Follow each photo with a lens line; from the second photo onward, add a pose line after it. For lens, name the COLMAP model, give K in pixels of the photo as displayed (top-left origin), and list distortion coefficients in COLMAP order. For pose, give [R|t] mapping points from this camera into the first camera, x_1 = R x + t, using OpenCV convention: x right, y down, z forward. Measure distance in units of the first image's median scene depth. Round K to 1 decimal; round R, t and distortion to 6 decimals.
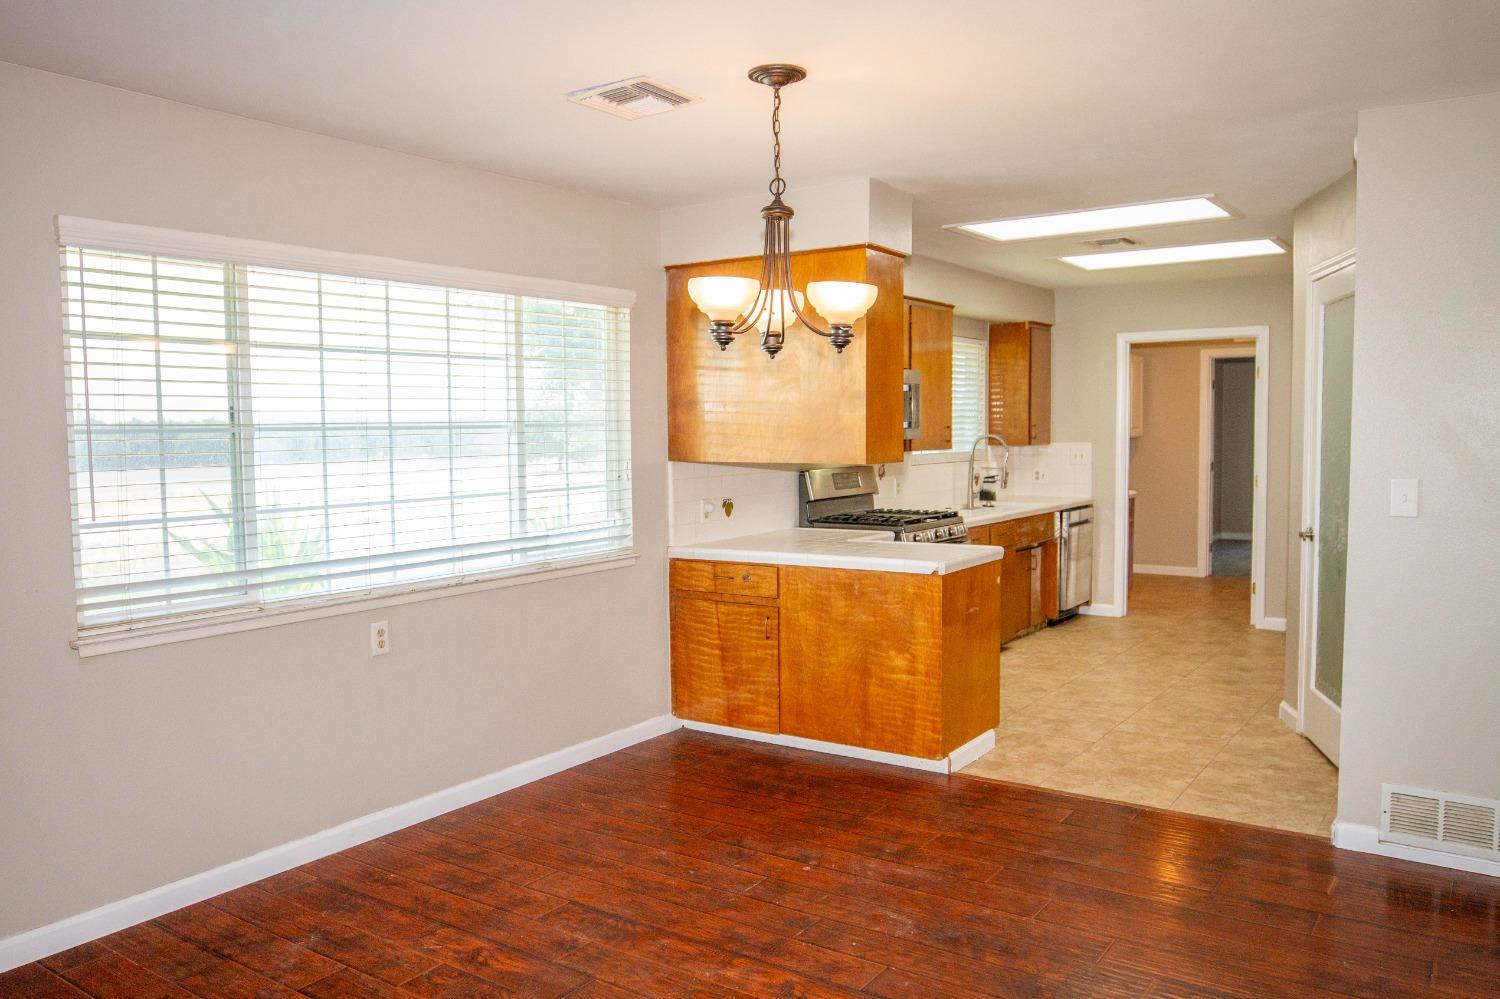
lens RADIAL K [[1130.0, 0, 771.4], [0, 1130.0, 498.6], [0, 0, 1]] dist [-0.000706, 0.002037]
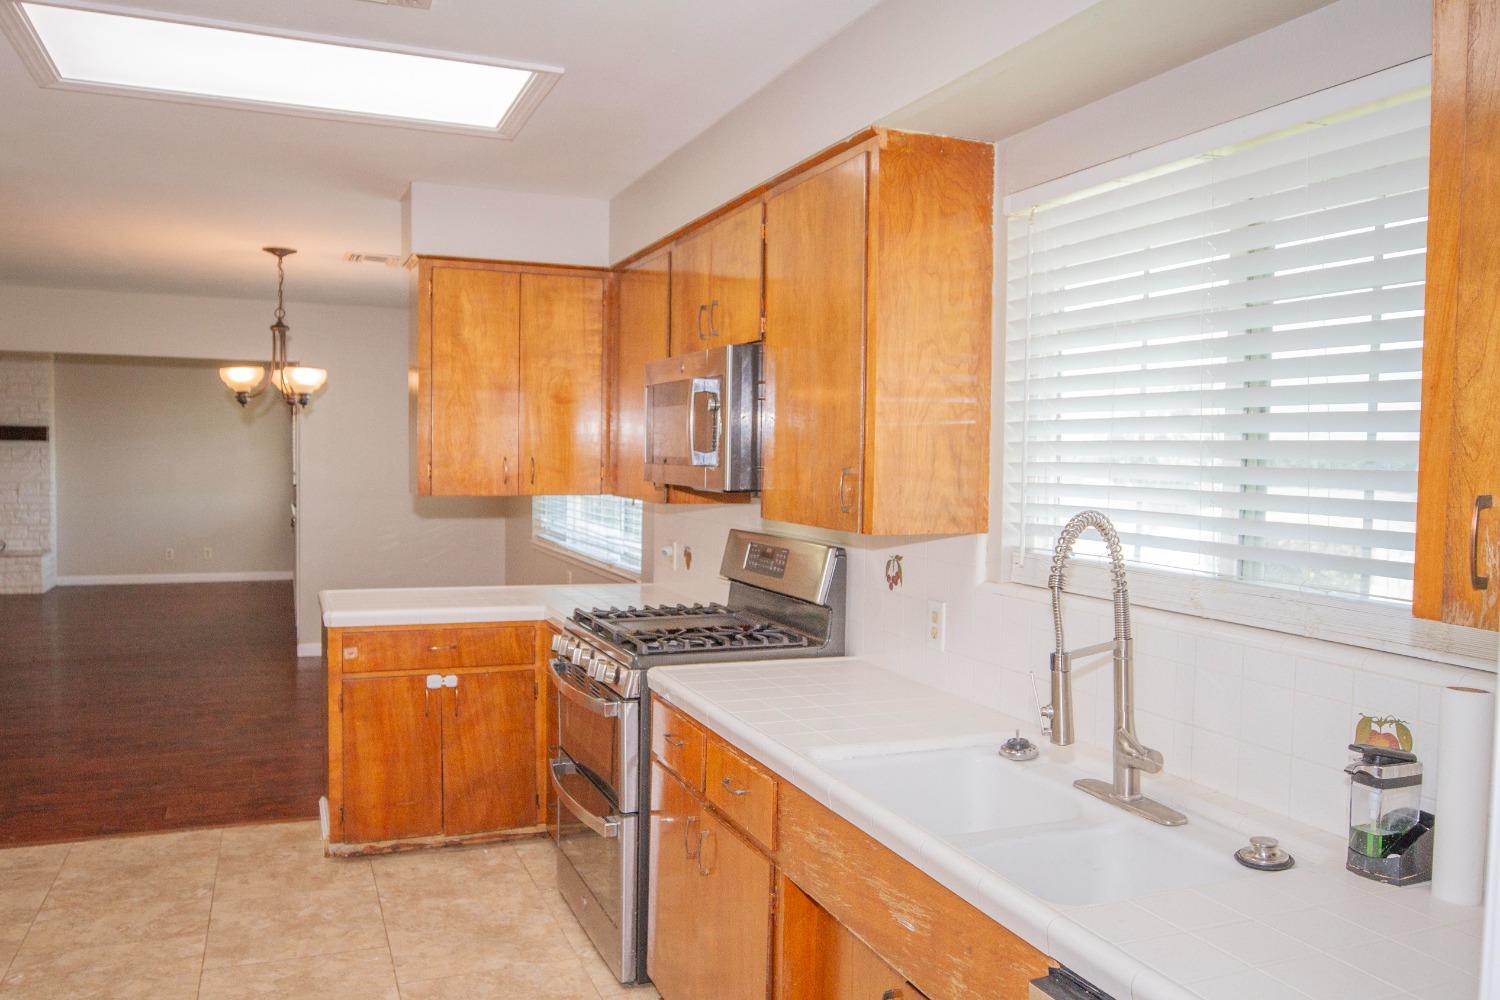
lens RADIAL K [[1127.5, 0, 734.0], [0, 1127.5, 501.7], [0, 0, 1]] dist [-0.037459, 0.004075]
pose [[-0.565042, 0.038735, -0.824152, 0.417325], [-0.062668, 0.993997, 0.089683, -0.073094], [0.822679, 0.102323, -0.559223, 1.022109]]
